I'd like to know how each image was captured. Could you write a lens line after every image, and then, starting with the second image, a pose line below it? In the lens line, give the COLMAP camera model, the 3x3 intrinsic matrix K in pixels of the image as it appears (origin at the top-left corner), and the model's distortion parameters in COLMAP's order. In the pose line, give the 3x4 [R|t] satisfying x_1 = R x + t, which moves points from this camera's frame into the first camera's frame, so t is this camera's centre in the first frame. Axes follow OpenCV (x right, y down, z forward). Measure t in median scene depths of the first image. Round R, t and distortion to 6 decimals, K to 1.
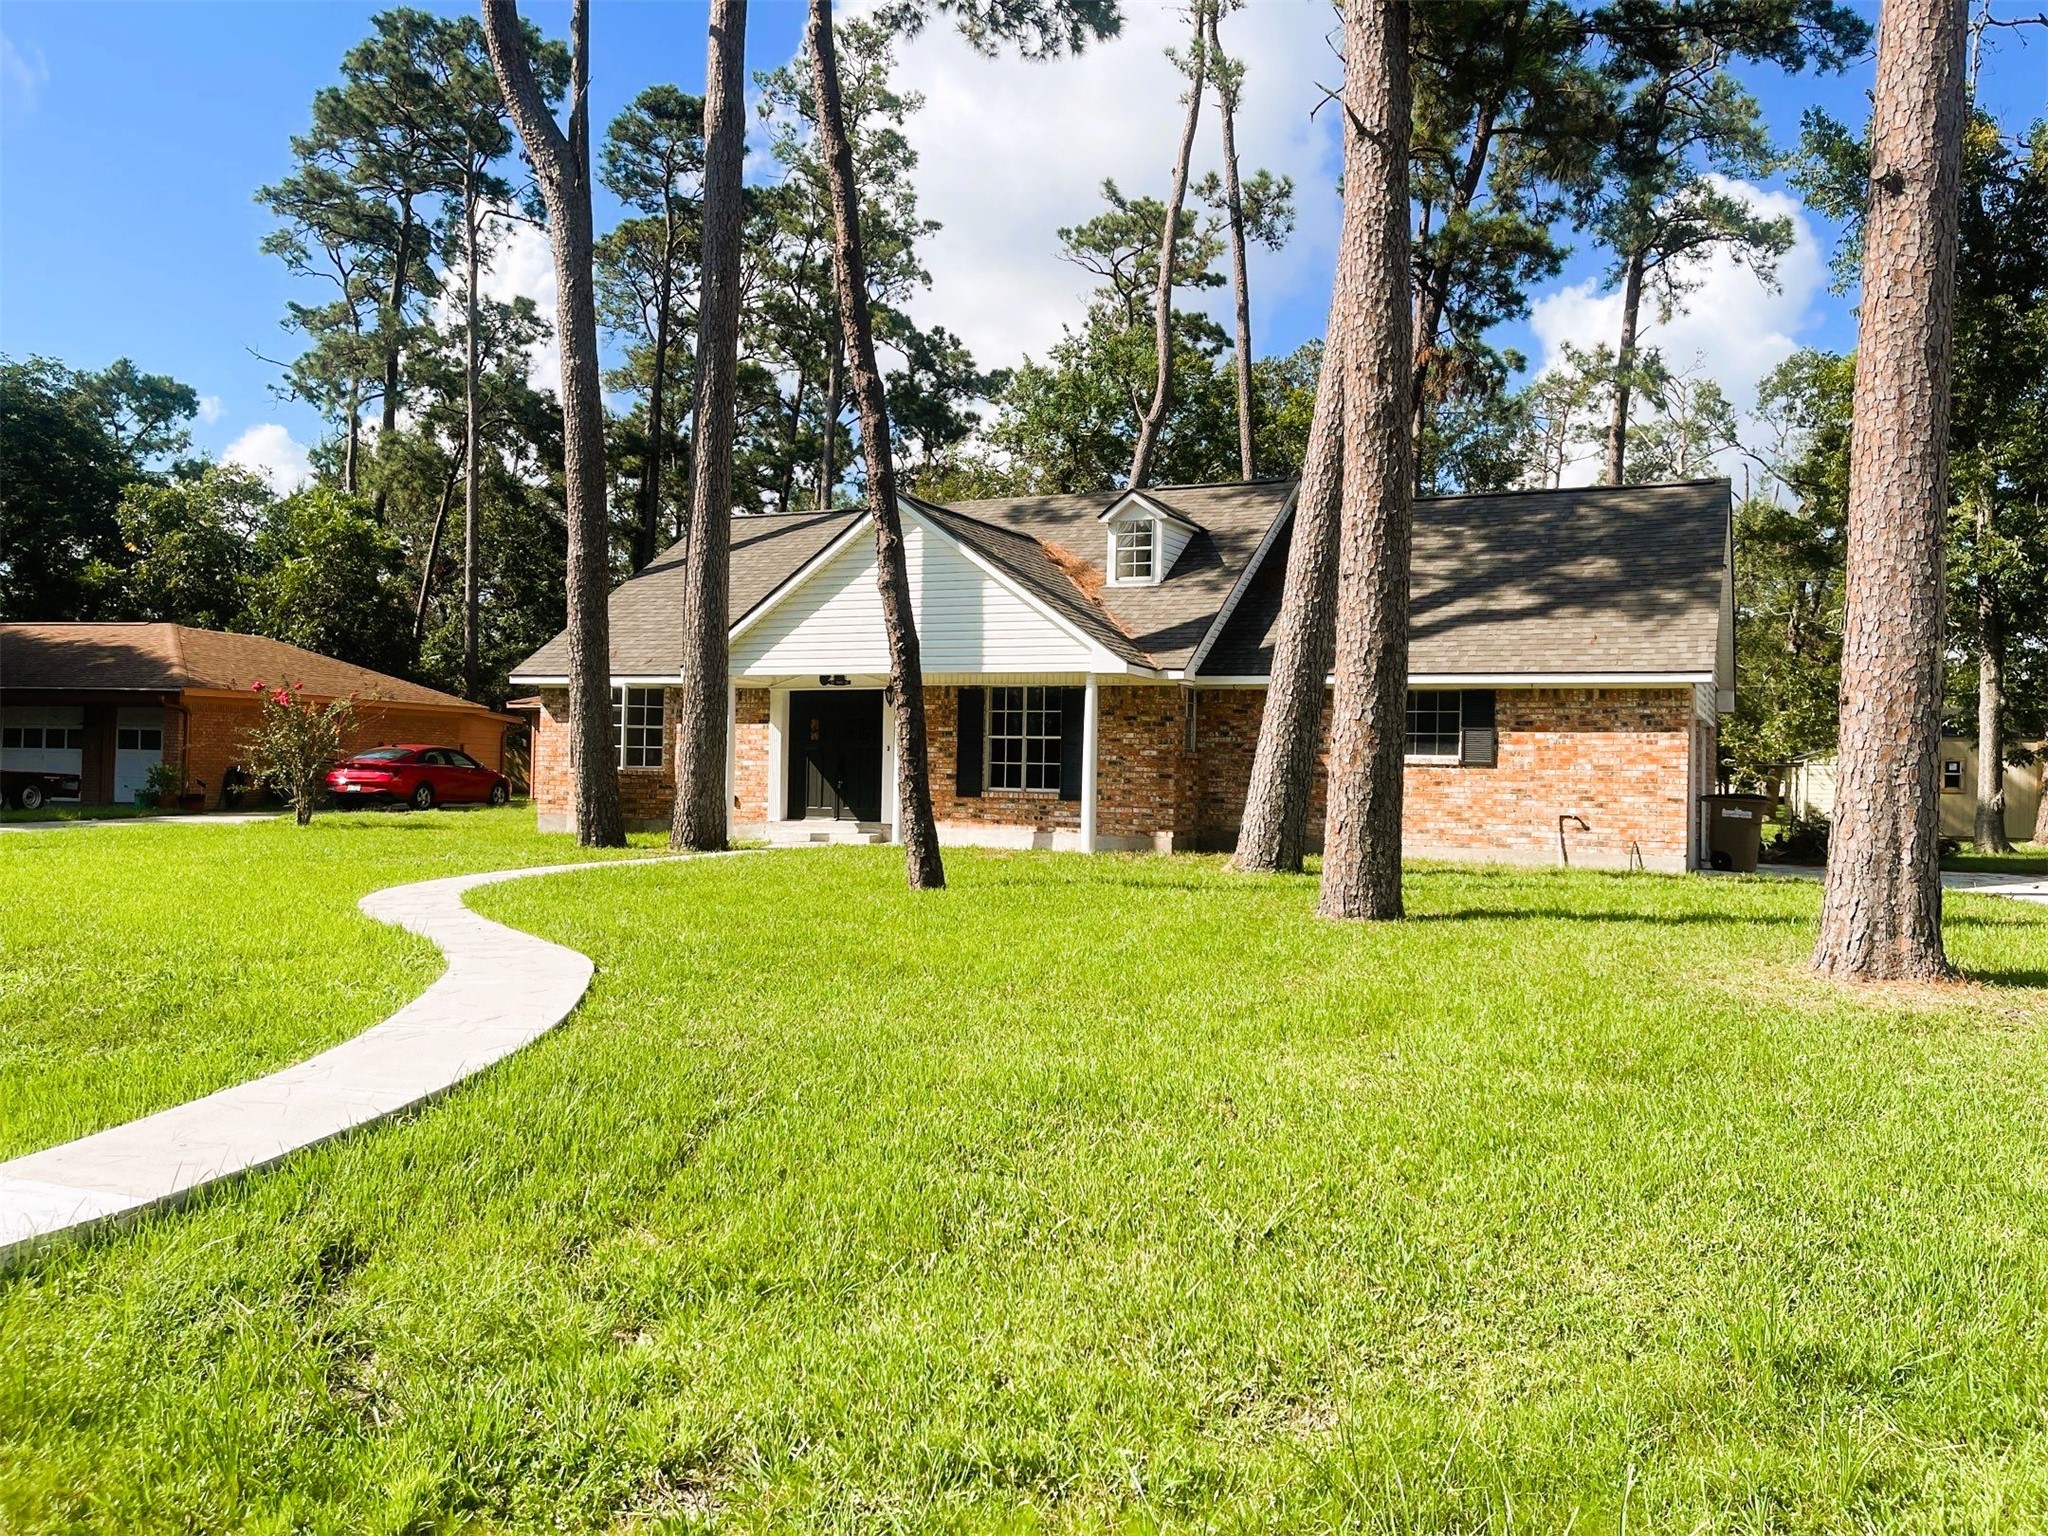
lens RADIAL K [[1540.8, 0, 1028.8], [0, 1540.8, 752.1], [0, 0, 1]] dist [0.058223, -0.068948]
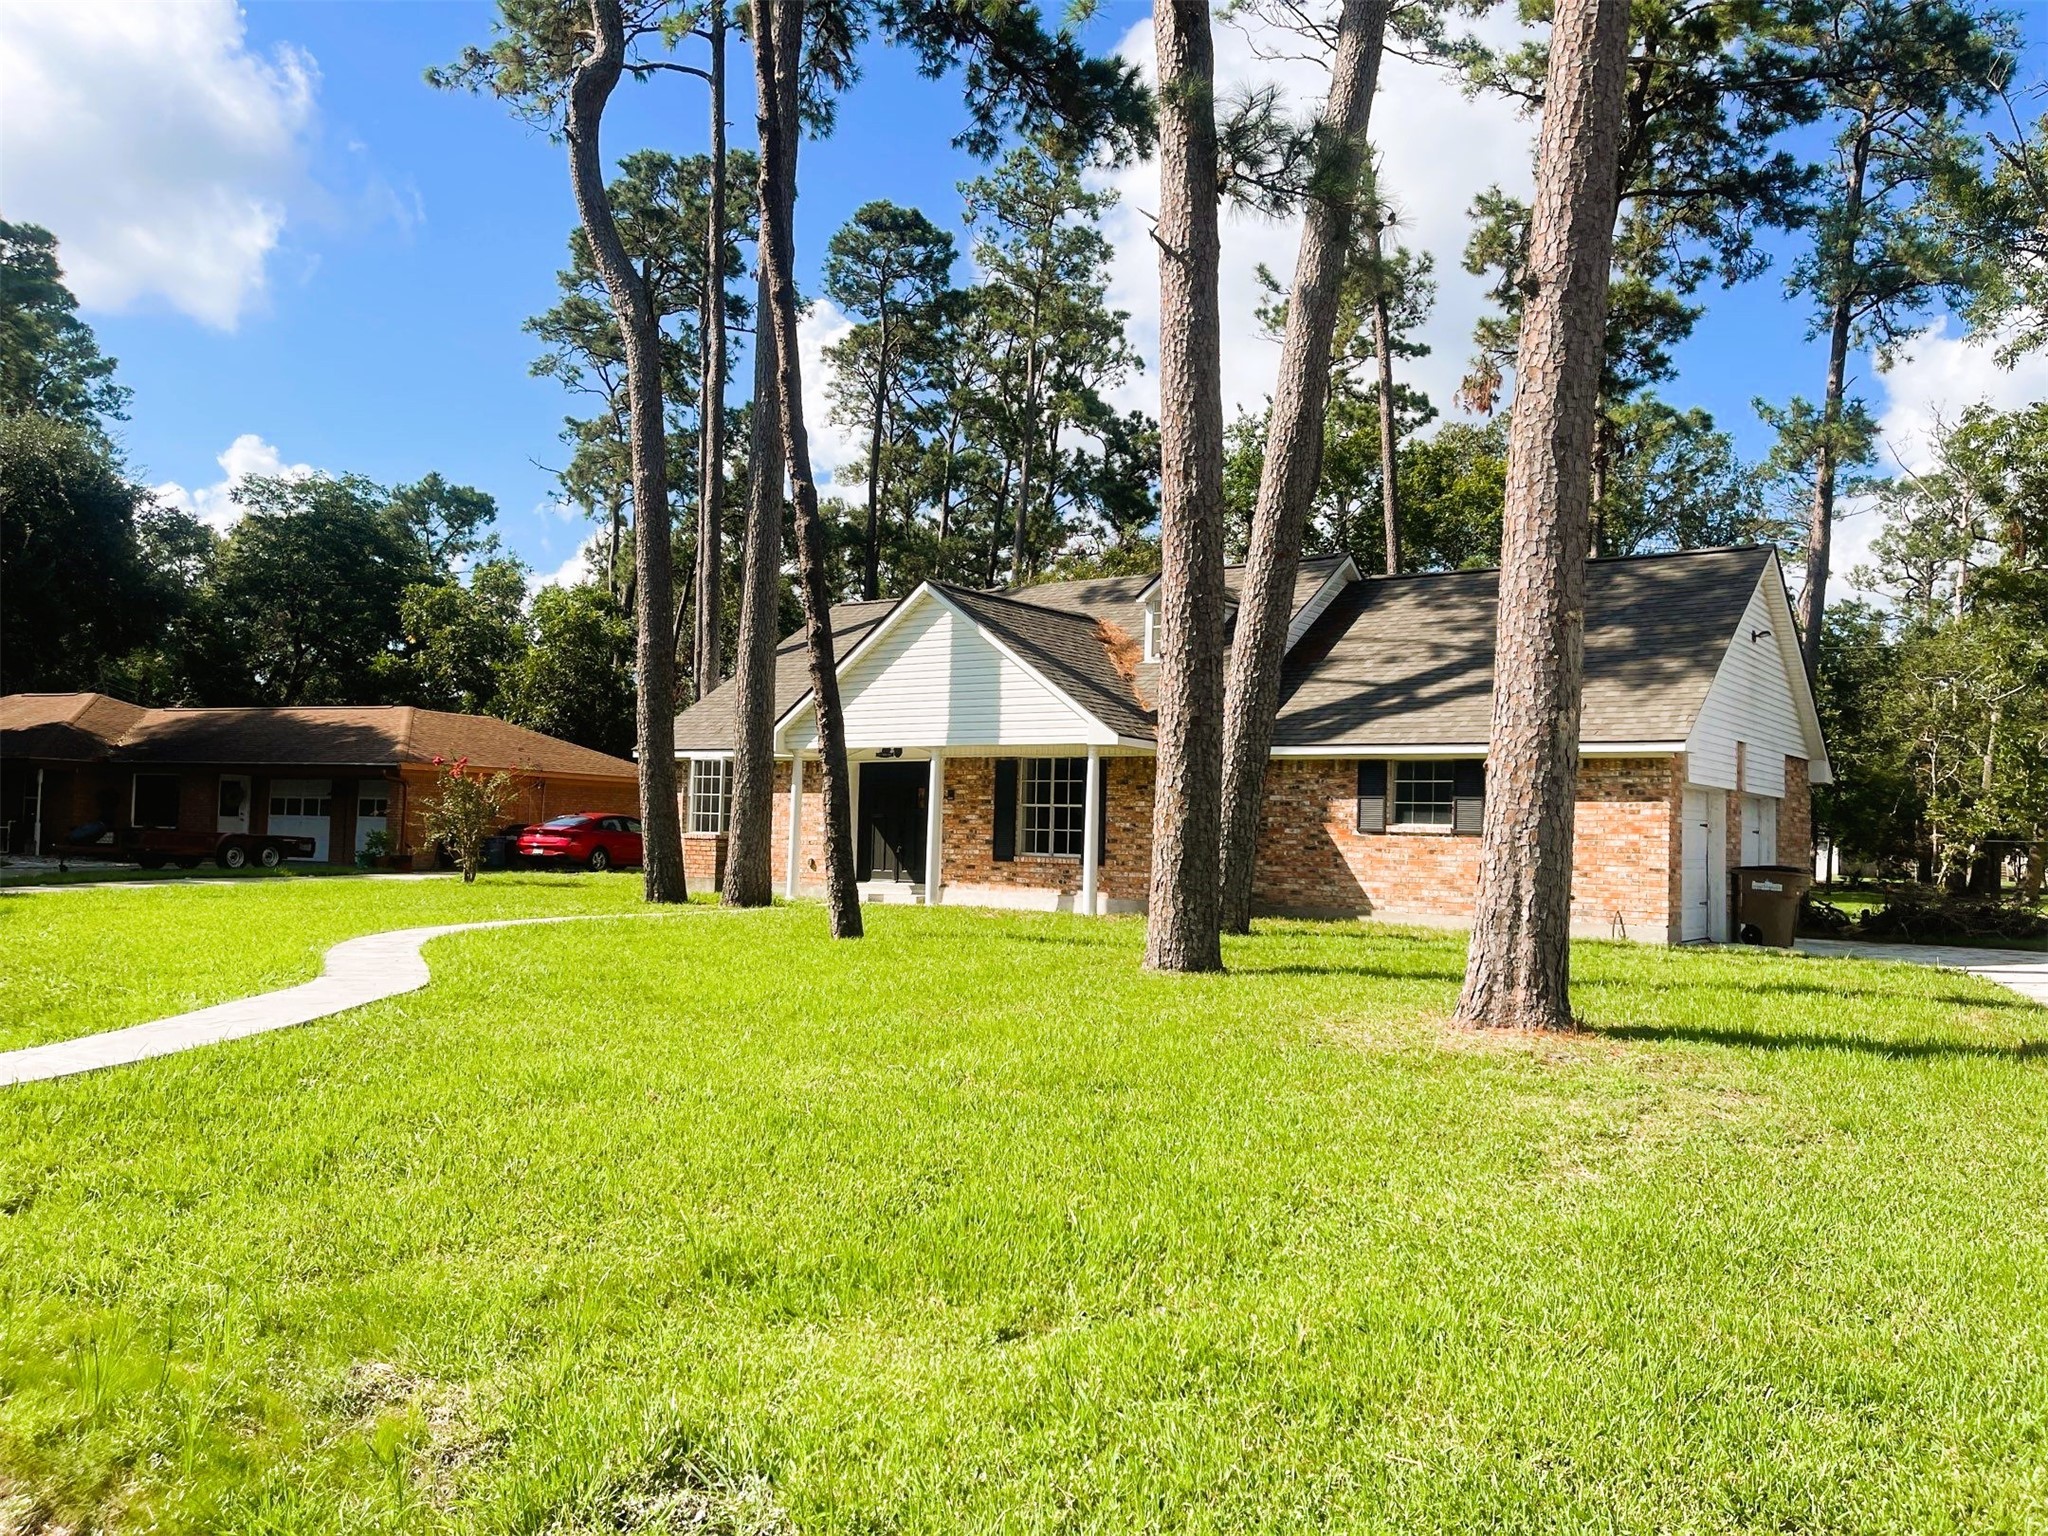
lens RADIAL K [[1540.8, 0, 1028.5], [0, 1540.8, 775.6], [0, 0, 1]] dist [0.058223, -0.068948]
pose [[0.981524, -0.001444, -0.191333, 0.129838], [-0.004726, 0.999483, -0.031788, 0.002478], [0.191280, 0.032105, 0.981010, -0.032888]]
